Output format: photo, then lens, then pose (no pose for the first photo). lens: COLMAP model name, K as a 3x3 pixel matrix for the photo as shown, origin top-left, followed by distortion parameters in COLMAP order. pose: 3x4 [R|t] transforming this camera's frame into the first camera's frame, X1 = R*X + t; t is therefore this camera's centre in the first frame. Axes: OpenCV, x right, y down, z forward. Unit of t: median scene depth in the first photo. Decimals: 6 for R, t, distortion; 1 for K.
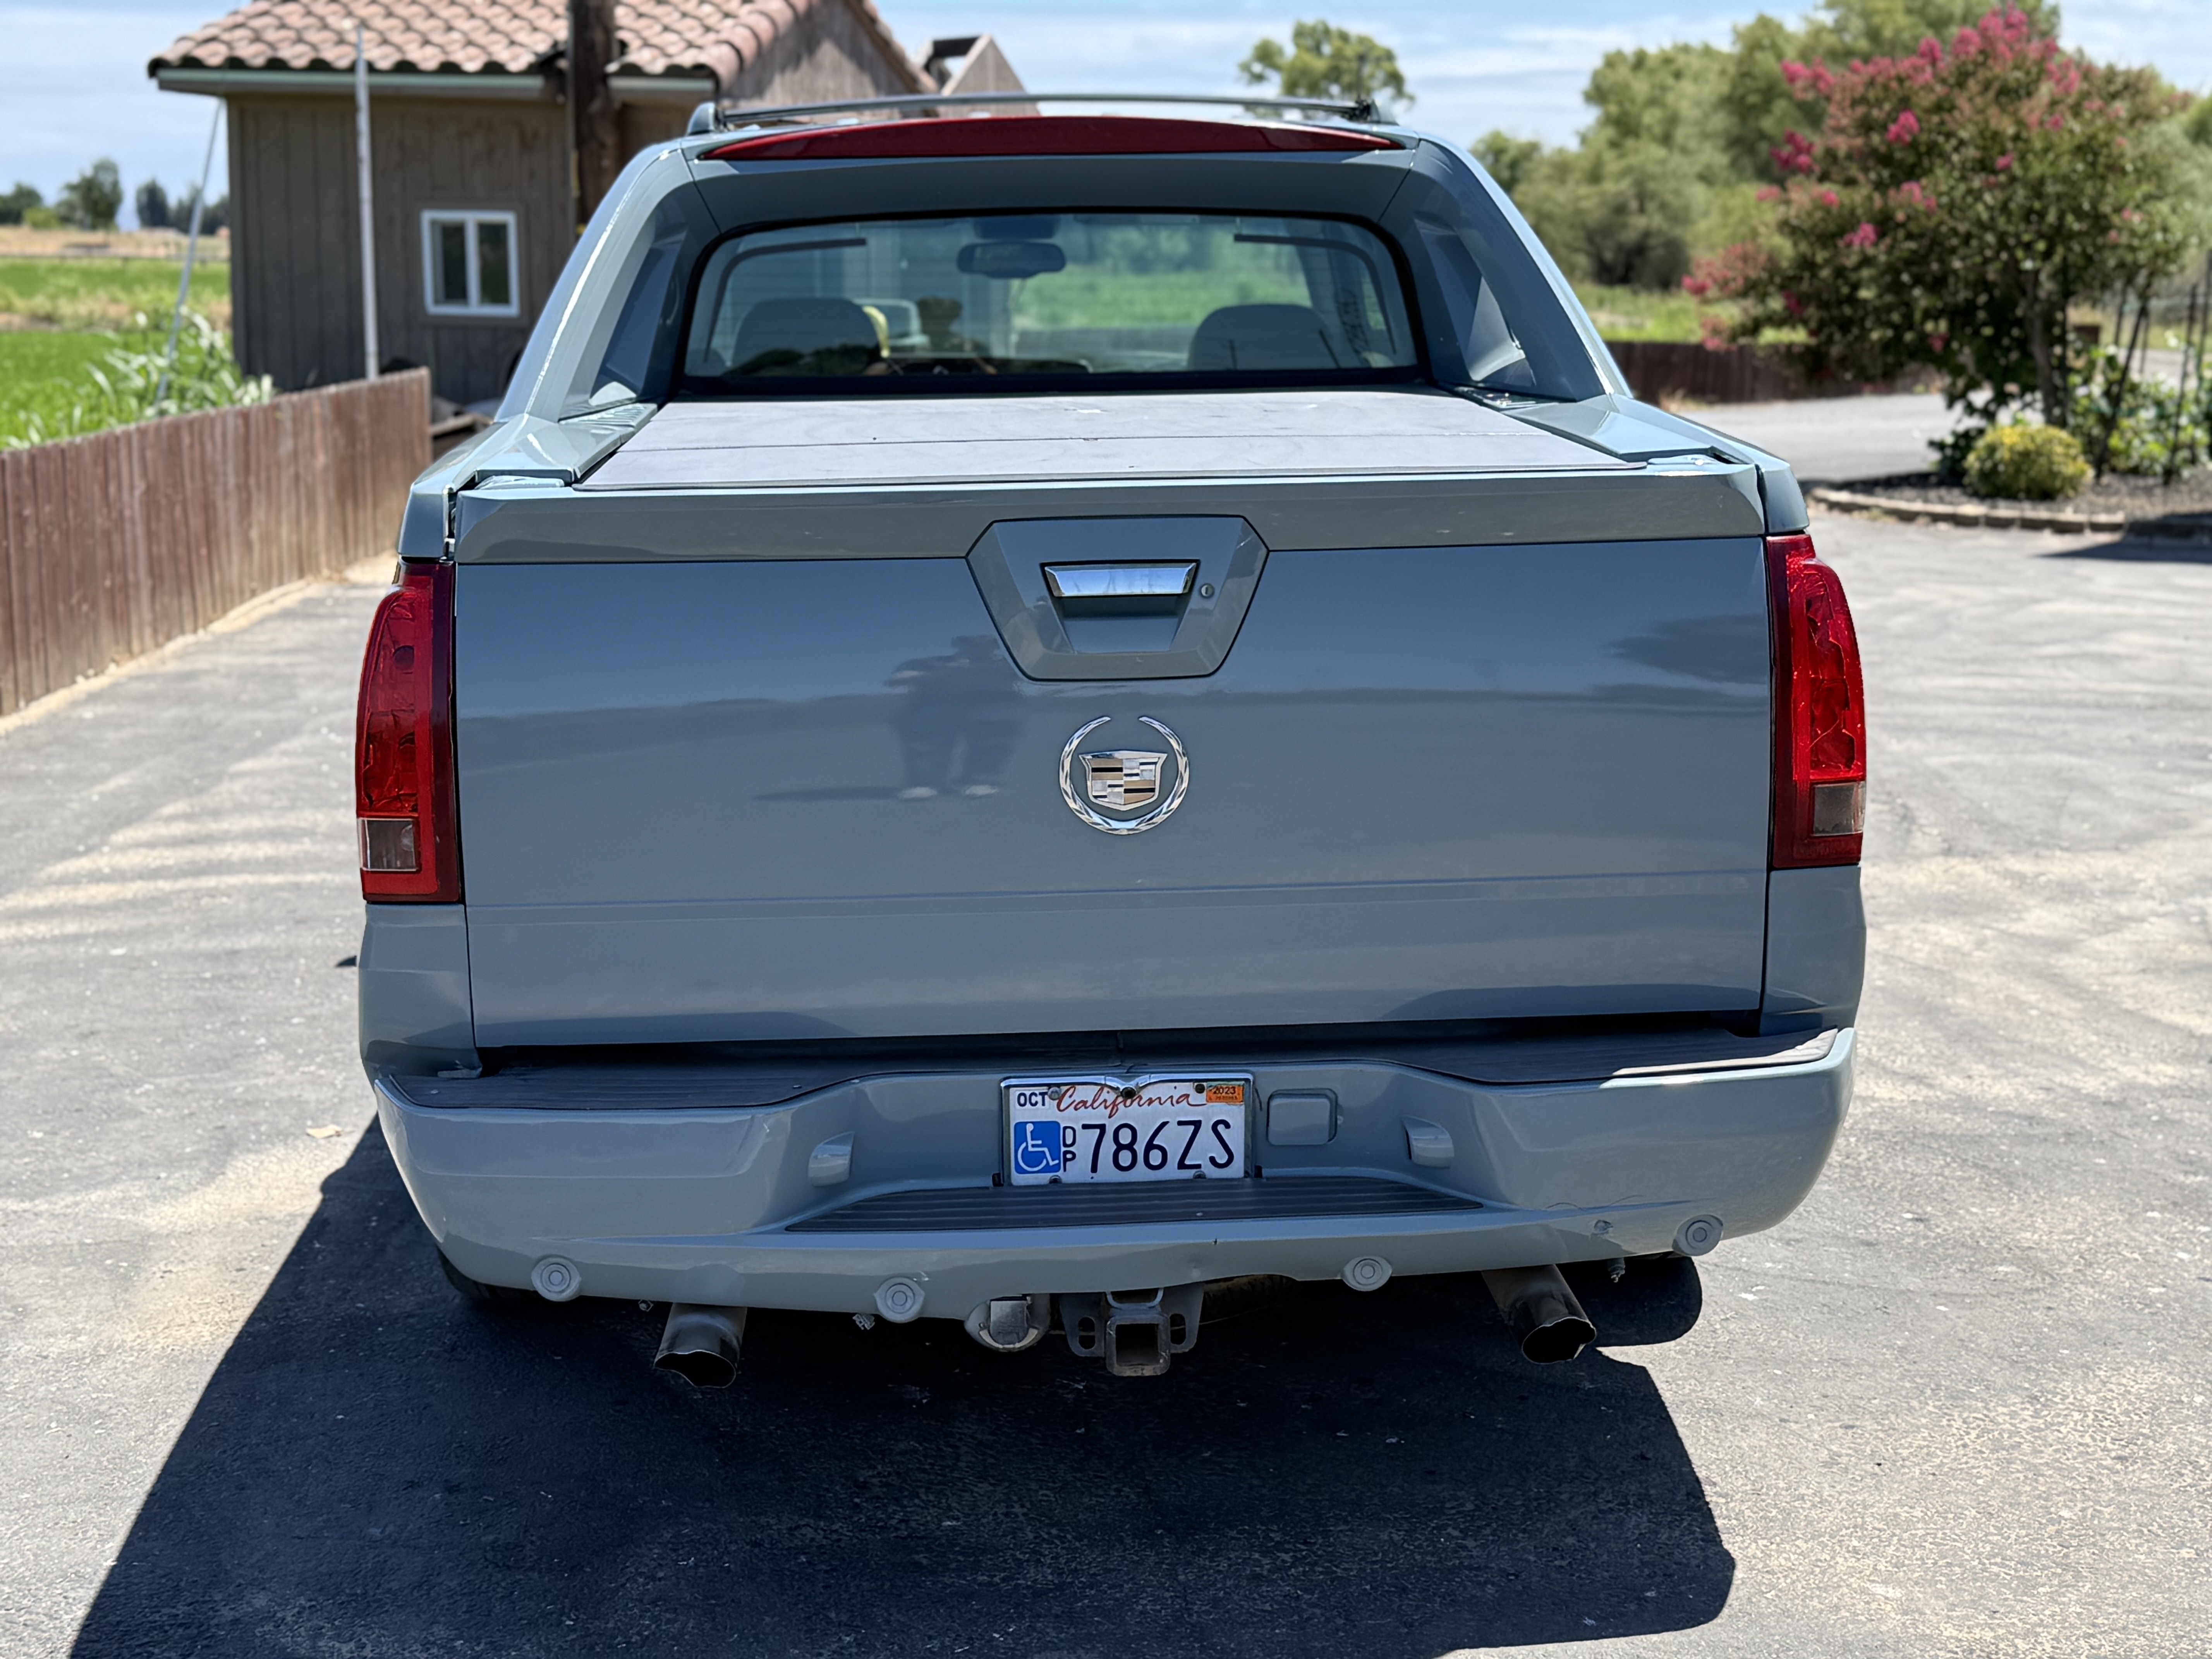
lens RADIAL K [[3090.6, 0, 1106.0], [0, 3090.6, 829.5], [0, 0, 1]] dist [0.112749, 0.001683]
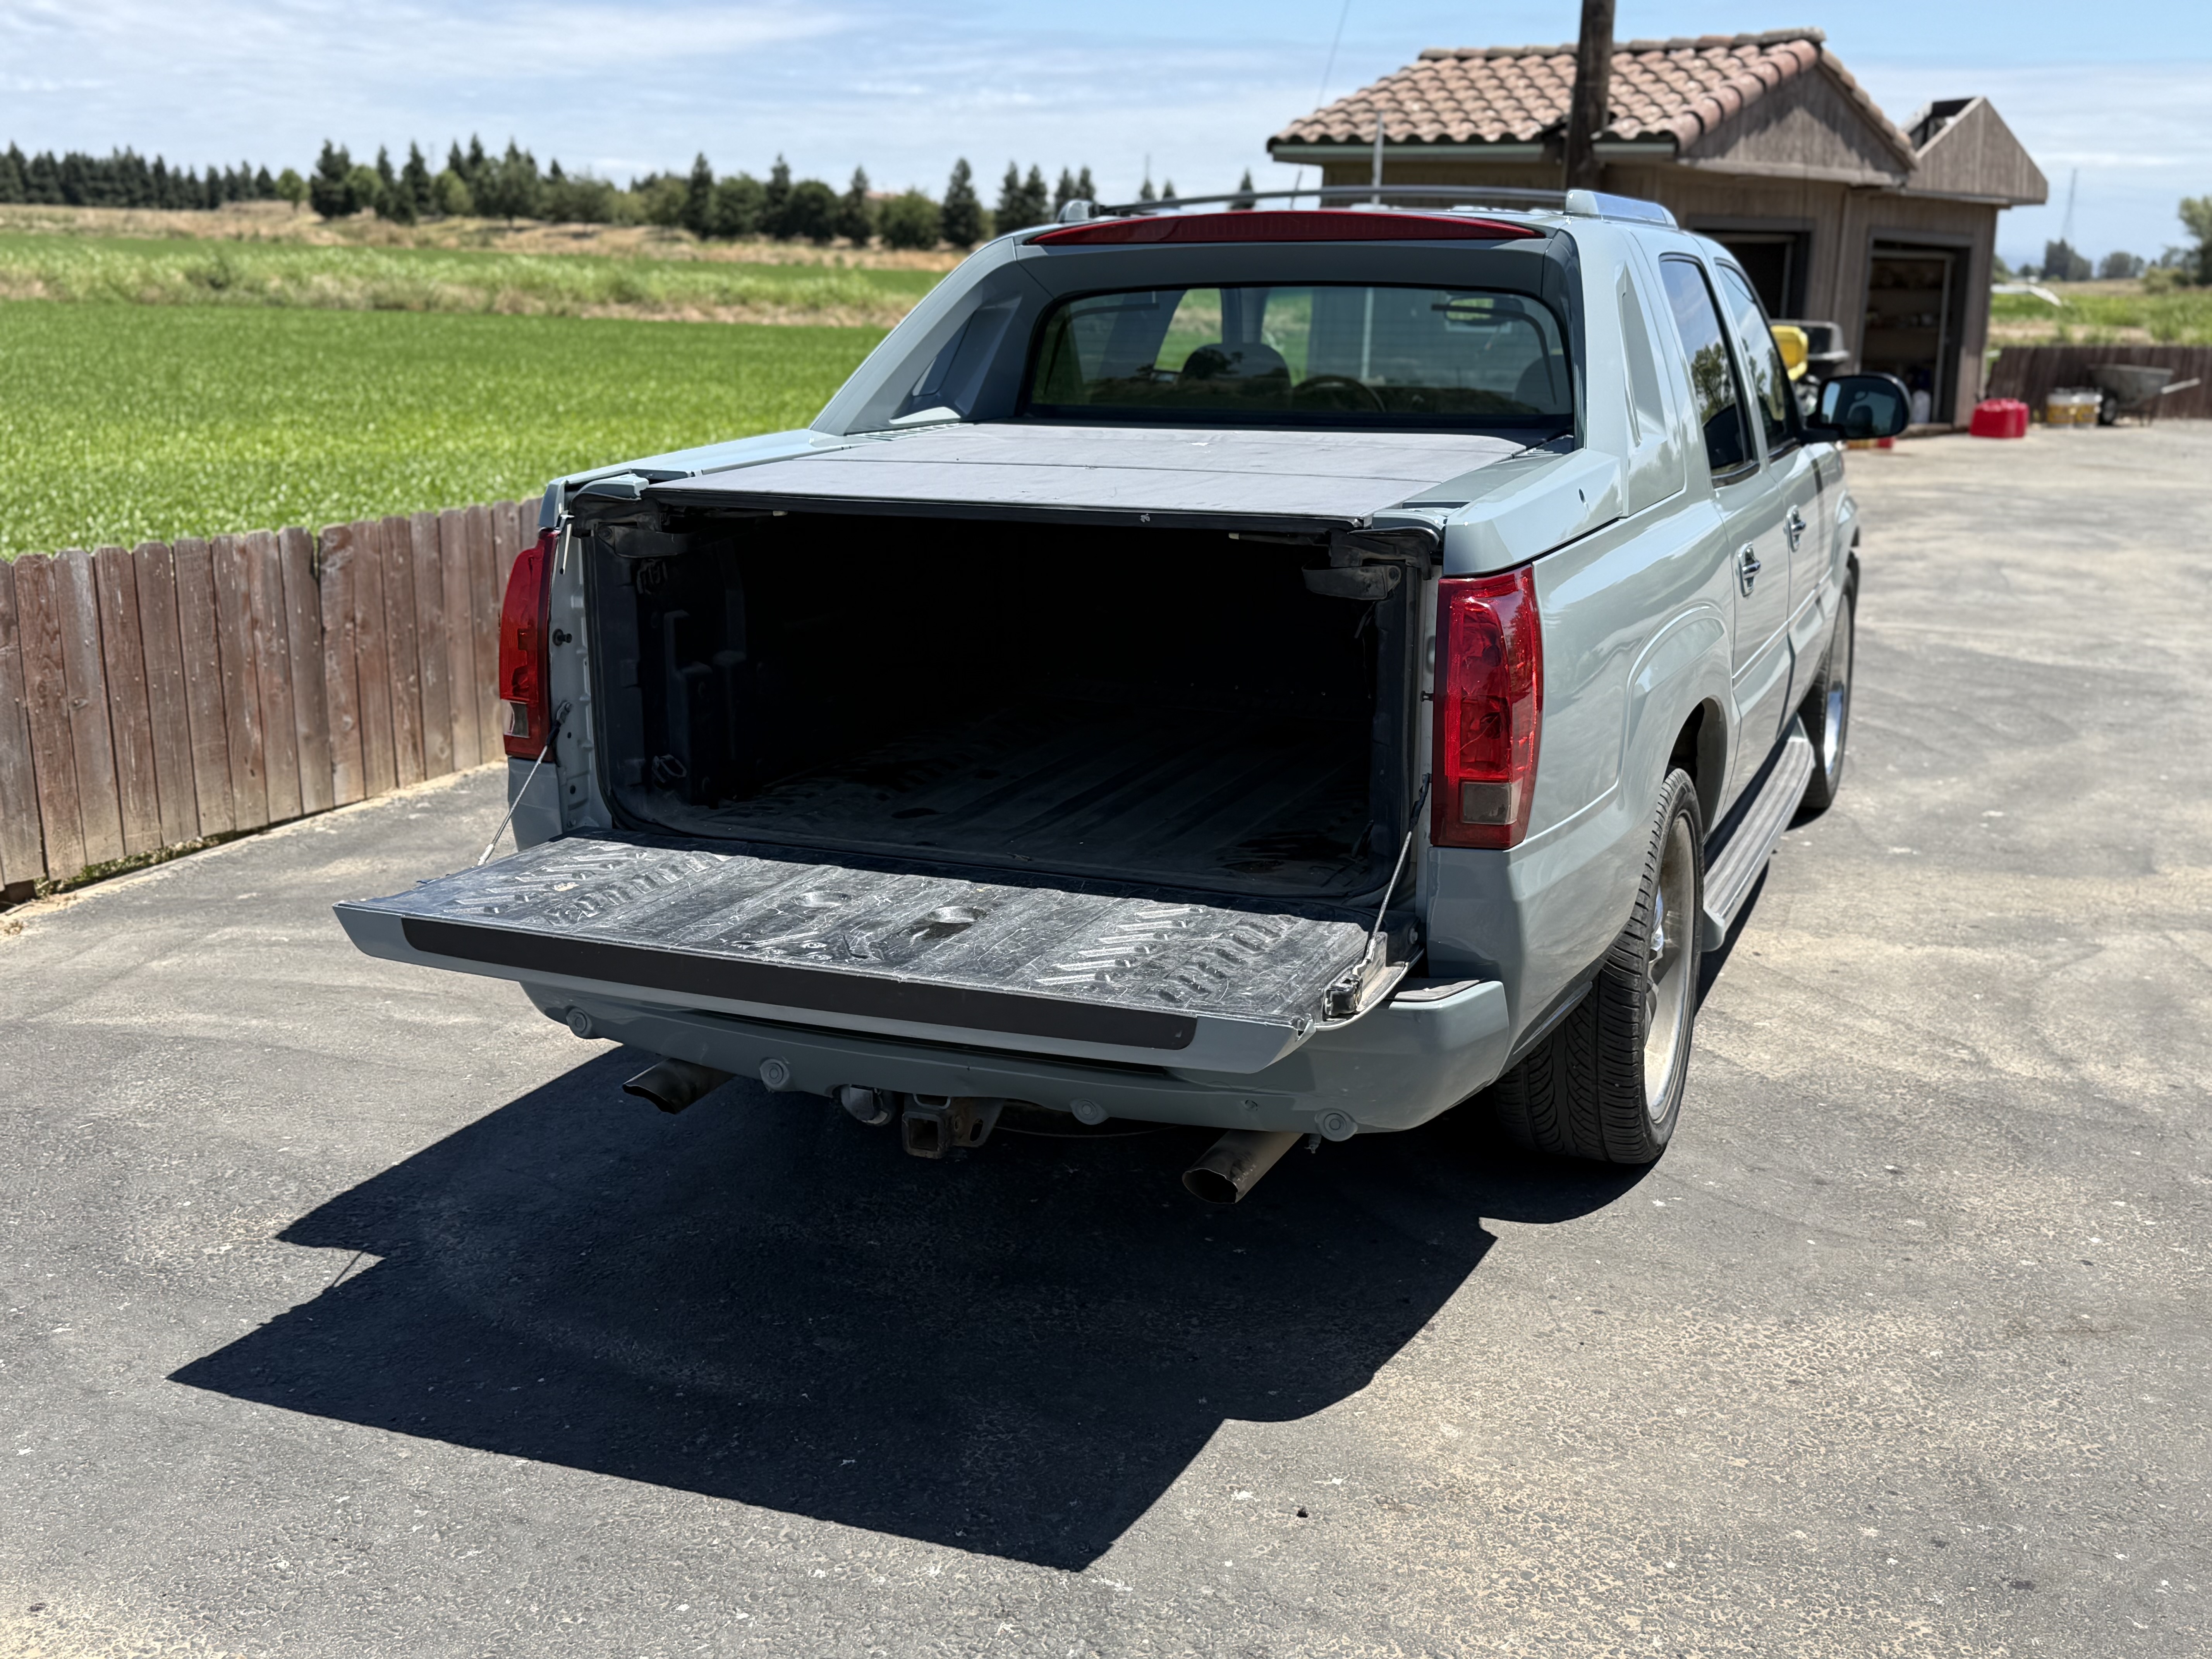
lens RADIAL K [[2406.4, 0, 1106.0], [0, 2406.4, 829.5], [0, 0, 1]] dist [0.080189, -0.010329]
pose [[0.896911, 0.113160, -0.427488, 0.116401], [-0.093813, 0.993391, 0.066130, -0.010288], [0.432146, -0.019209, 0.901599, 0.016870]]
